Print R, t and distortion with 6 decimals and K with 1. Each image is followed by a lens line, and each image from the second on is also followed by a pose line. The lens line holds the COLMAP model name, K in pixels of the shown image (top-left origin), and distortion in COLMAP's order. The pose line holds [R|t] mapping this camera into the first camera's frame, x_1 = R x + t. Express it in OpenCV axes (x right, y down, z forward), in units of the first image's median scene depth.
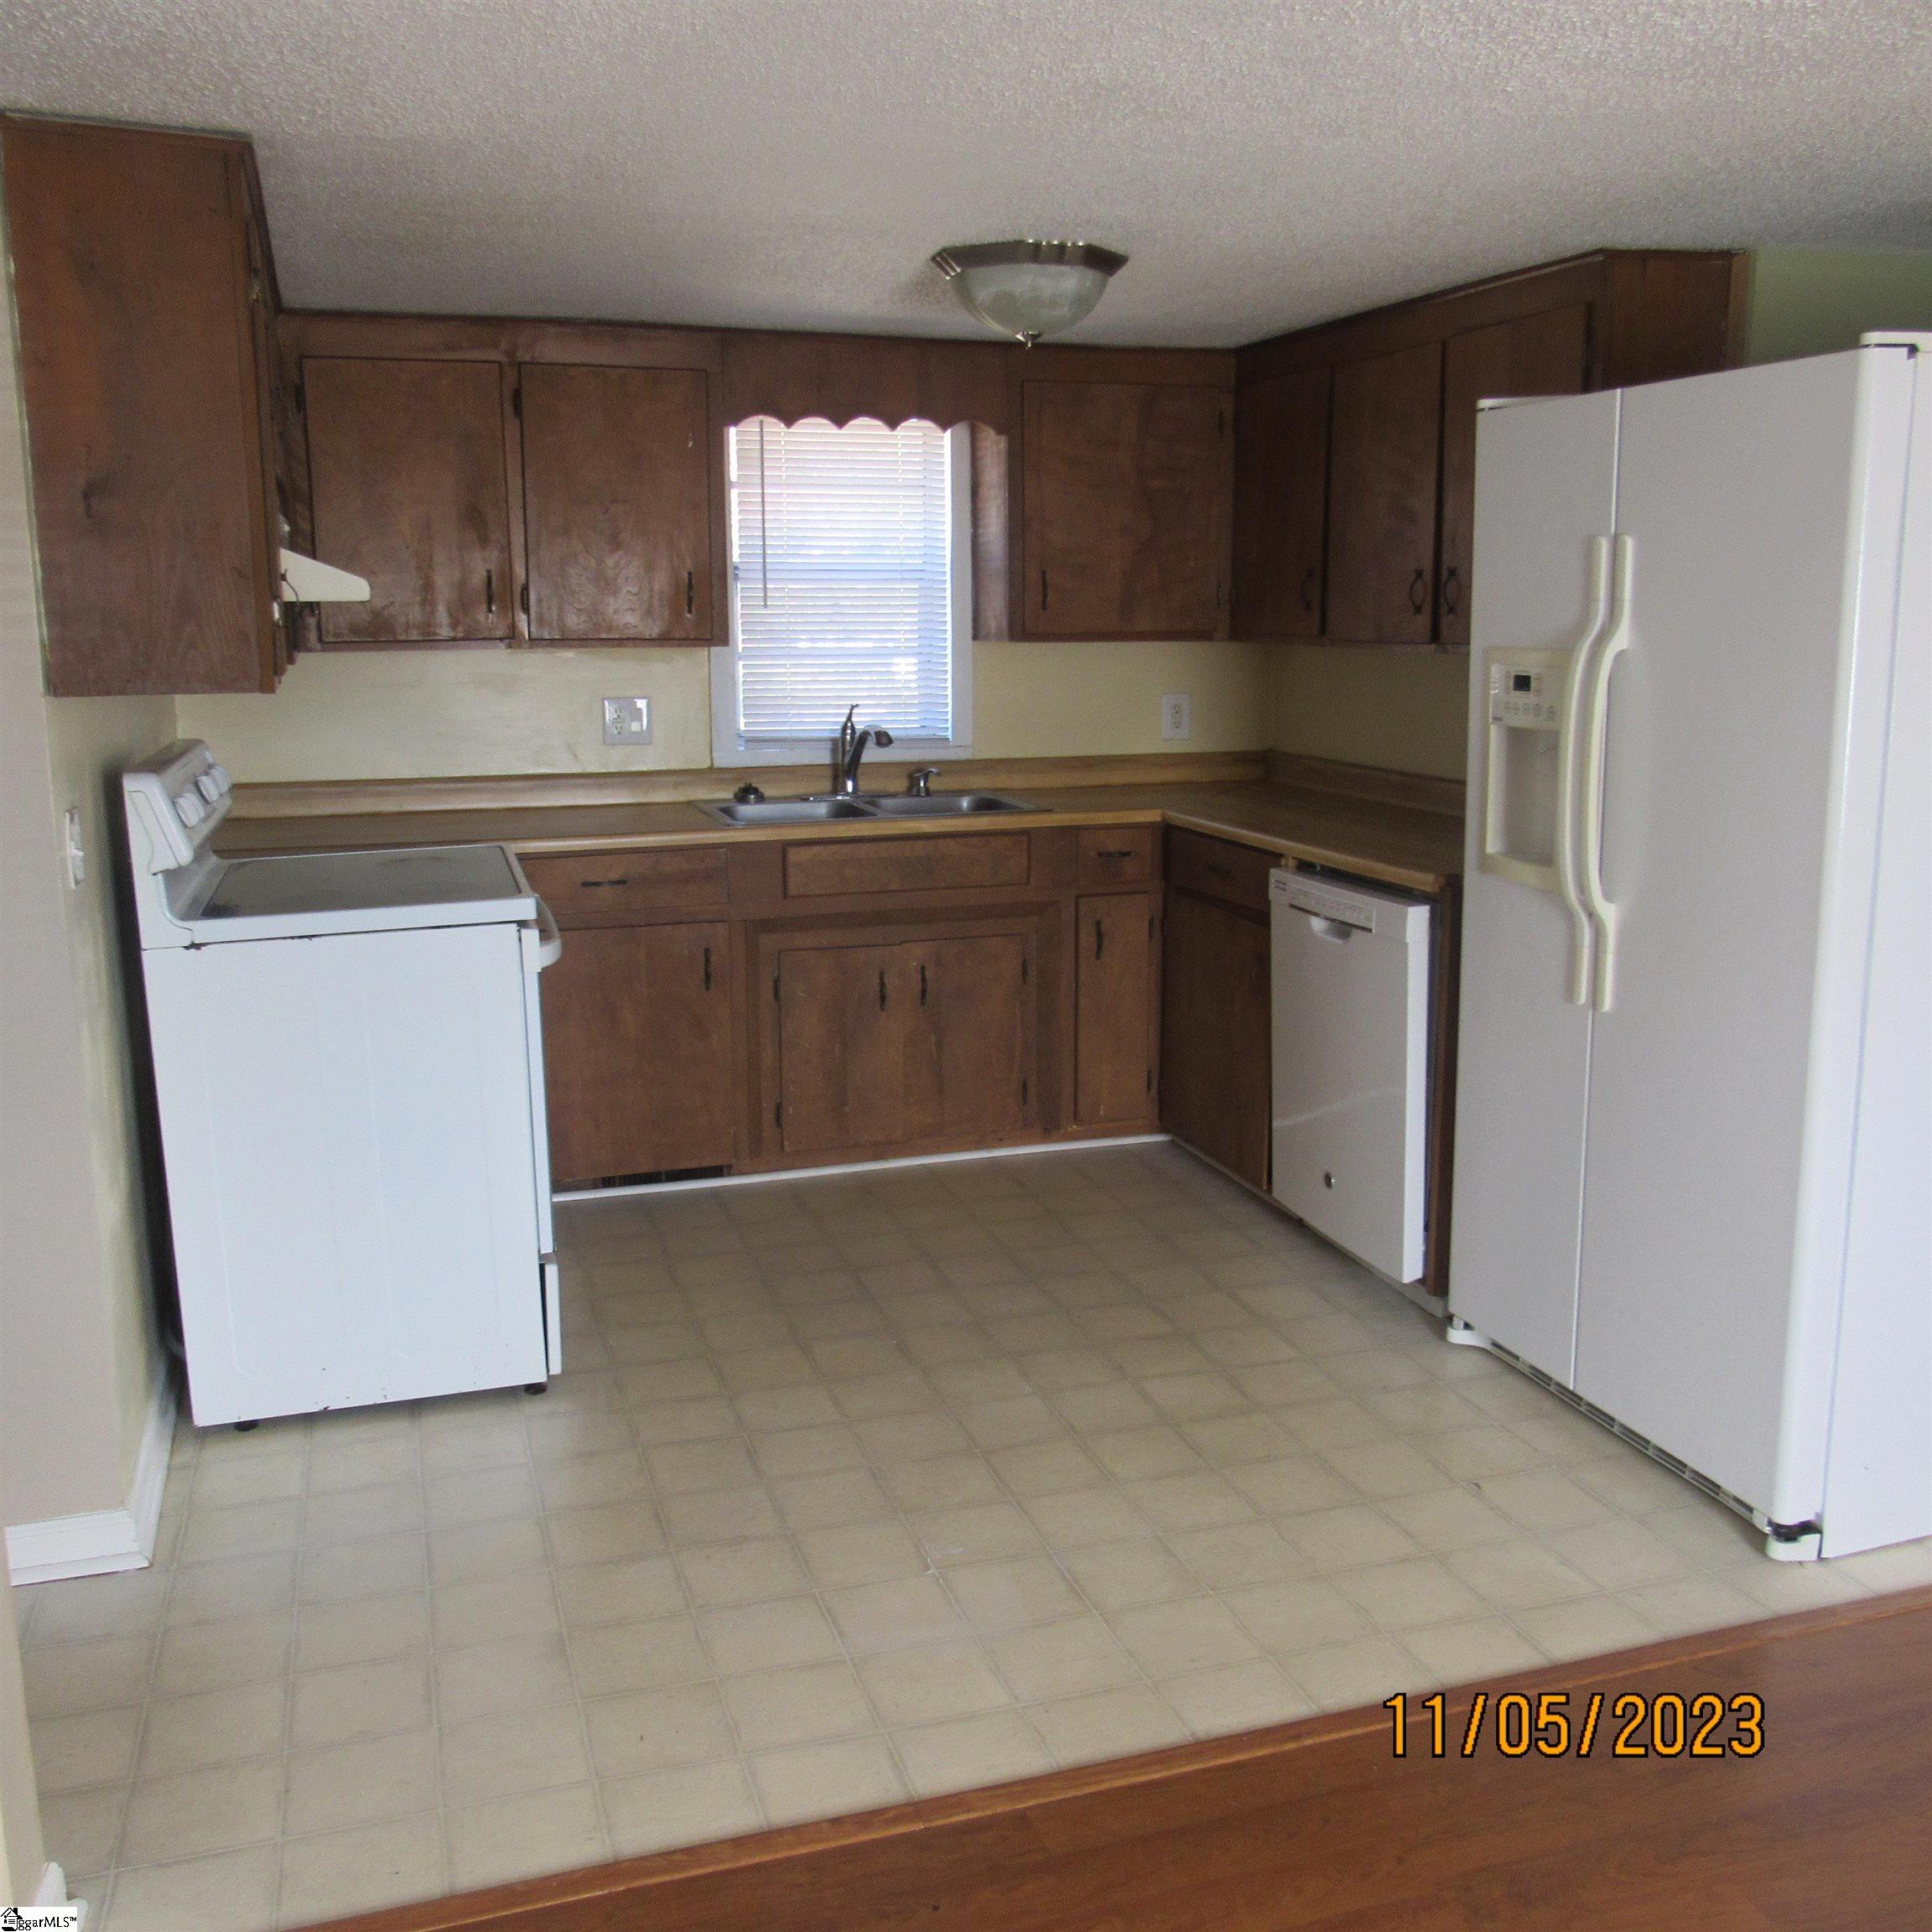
lens RADIAL K [[1879.8, 0, 966.7], [0, 1879.8, 996.4], [0, 0, 1]] dist [-0.025081, 0.021286]
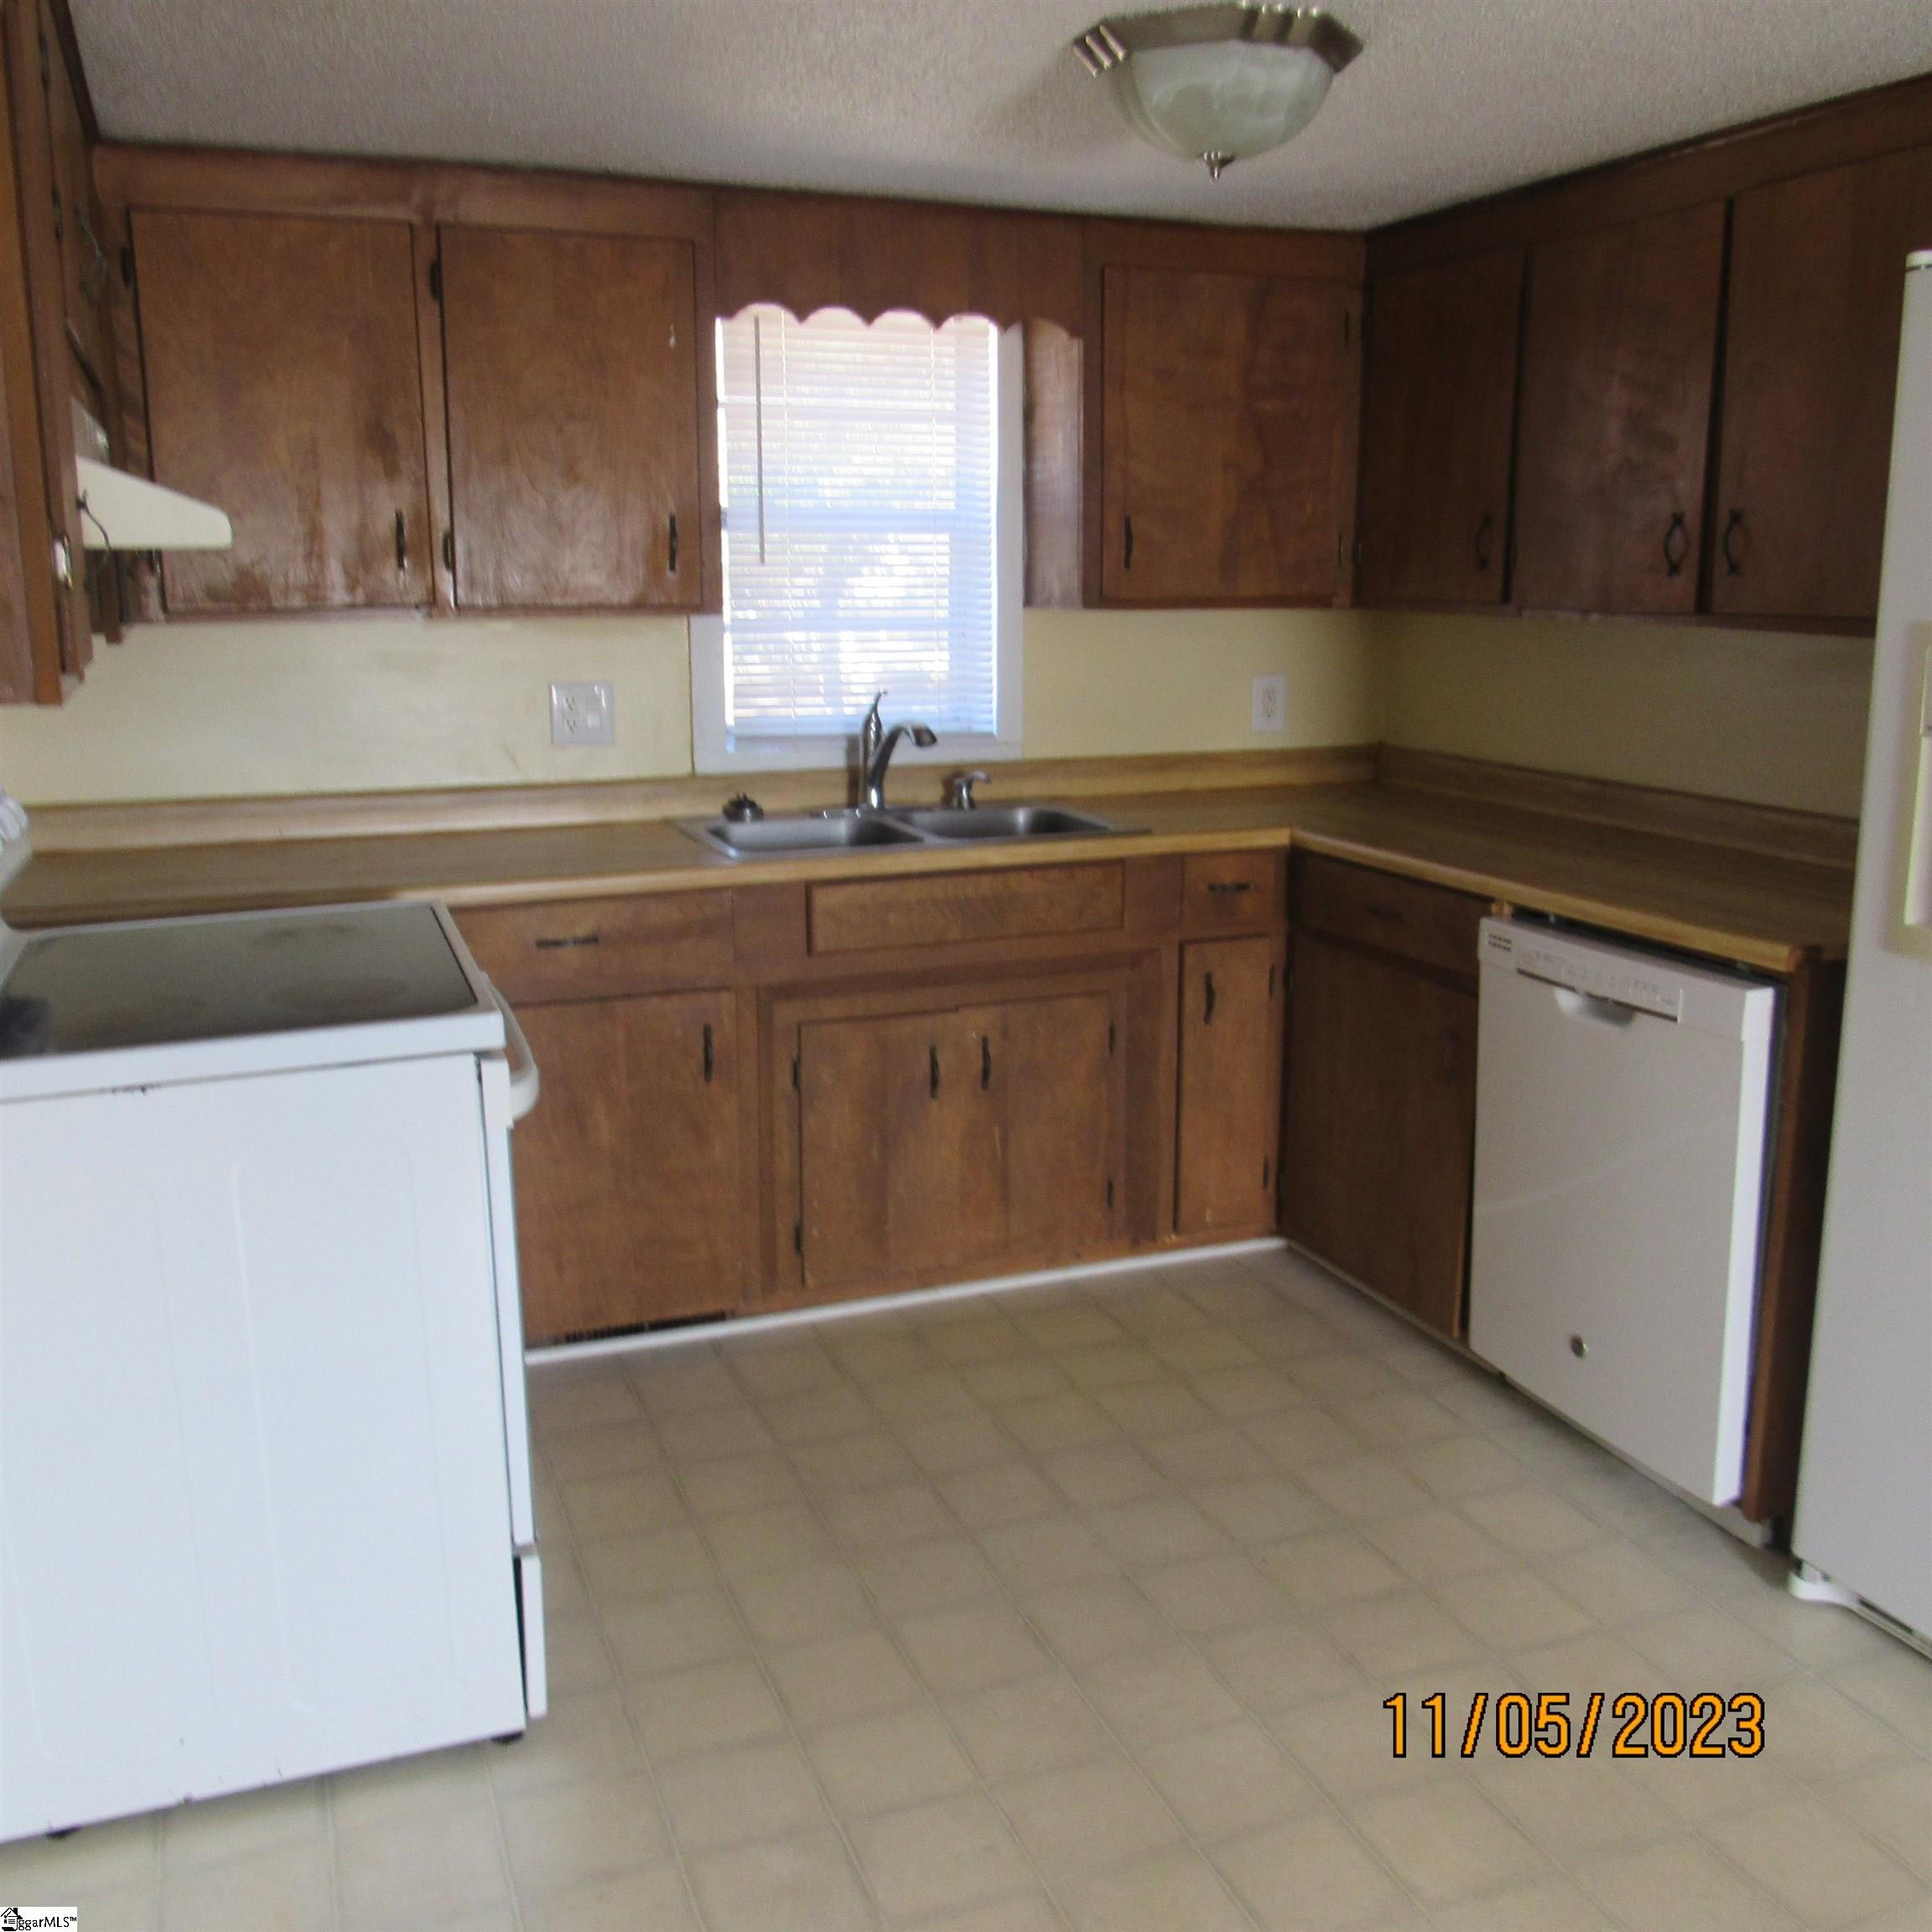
lens RADIAL K [[1879.8, 0, 966.7], [0, 1879.8, 996.4], [0, 0, 1]] dist [-0.025081, 0.021286]
pose [[0.998158, -0.011742, 0.059516, -0.078366], [0.010605, 0.999756, 0.019377, -0.049436], [-0.059729, -0.018710, 0.998039, 0.250195]]
